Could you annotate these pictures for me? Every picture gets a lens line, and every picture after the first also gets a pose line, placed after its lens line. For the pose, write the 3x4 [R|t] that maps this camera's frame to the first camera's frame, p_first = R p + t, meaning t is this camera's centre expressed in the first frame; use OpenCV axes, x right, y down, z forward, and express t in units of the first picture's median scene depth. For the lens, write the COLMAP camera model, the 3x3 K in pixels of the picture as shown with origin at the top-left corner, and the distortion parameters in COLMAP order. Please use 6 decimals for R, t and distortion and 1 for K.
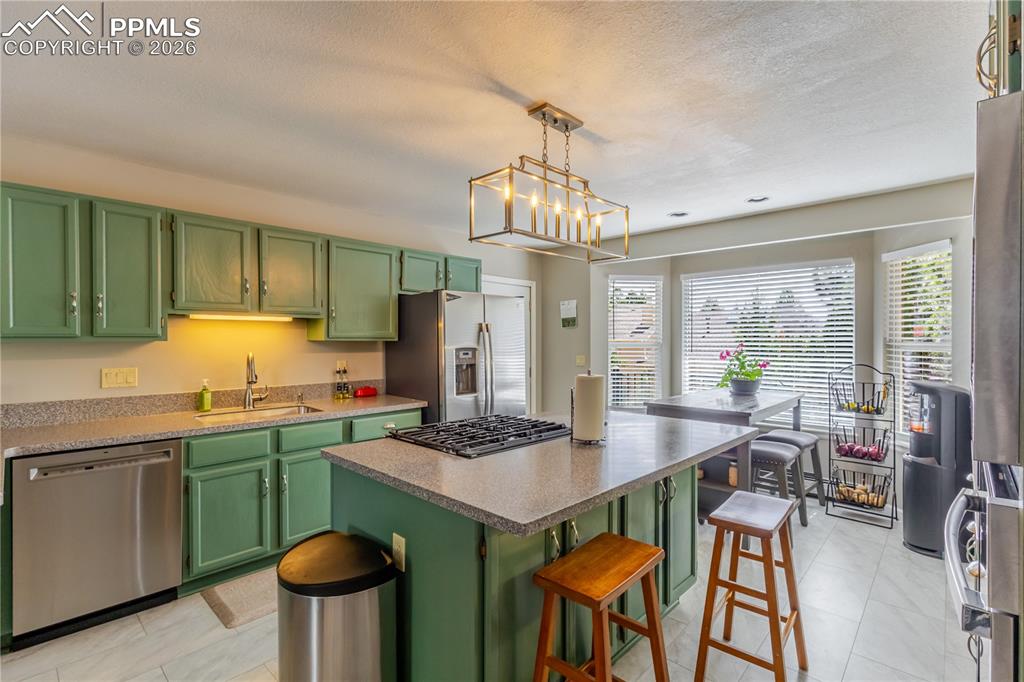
lens RADIAL K [[465.0, 0, 512.0], [0, 465.0, 341.0], [0, 0, 1]] dist [0.001791, 0.000217]
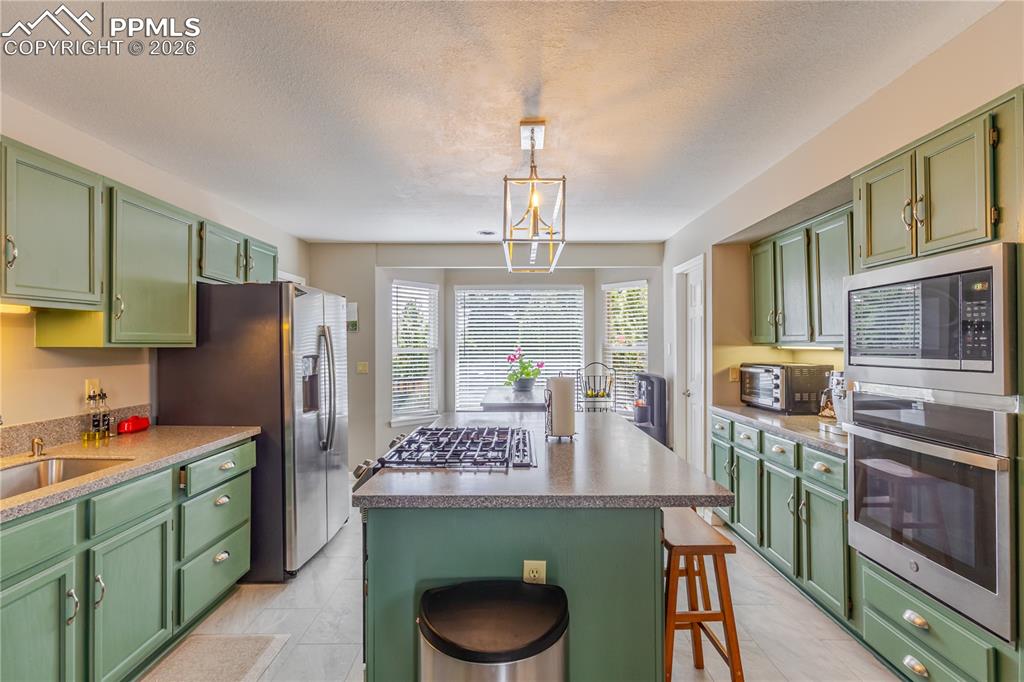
lens RADIAL K [[465.0, 0, 512.0], [0, 465.0, 341.0], [0, 0, 1]] dist [0.001791, 0.000217]
pose [[0.731458, 0.004456, 0.681872, -0.386514], [0.003620, 0.999939, -0.010418, -0.000584], [-0.681877, 0.010089, 0.731397, 0.155003]]
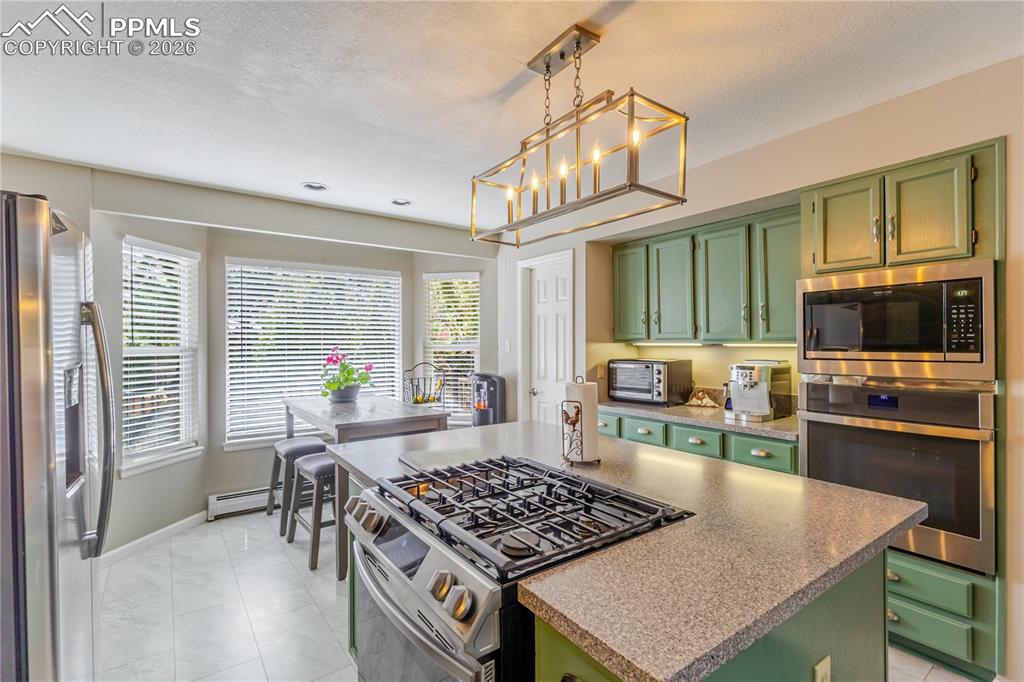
lens RADIAL K [[466.0, 0, 497.6], [0, 466.0, 342.8], [0, 0, 1]] dist [0.002356, 0.000030]
pose [[0.191490, -0.001207, 0.981494, -0.400227], [0.005498, 0.999985, 0.000157, -0.000285], [-0.981479, 0.005366, 0.191493, 0.586339]]
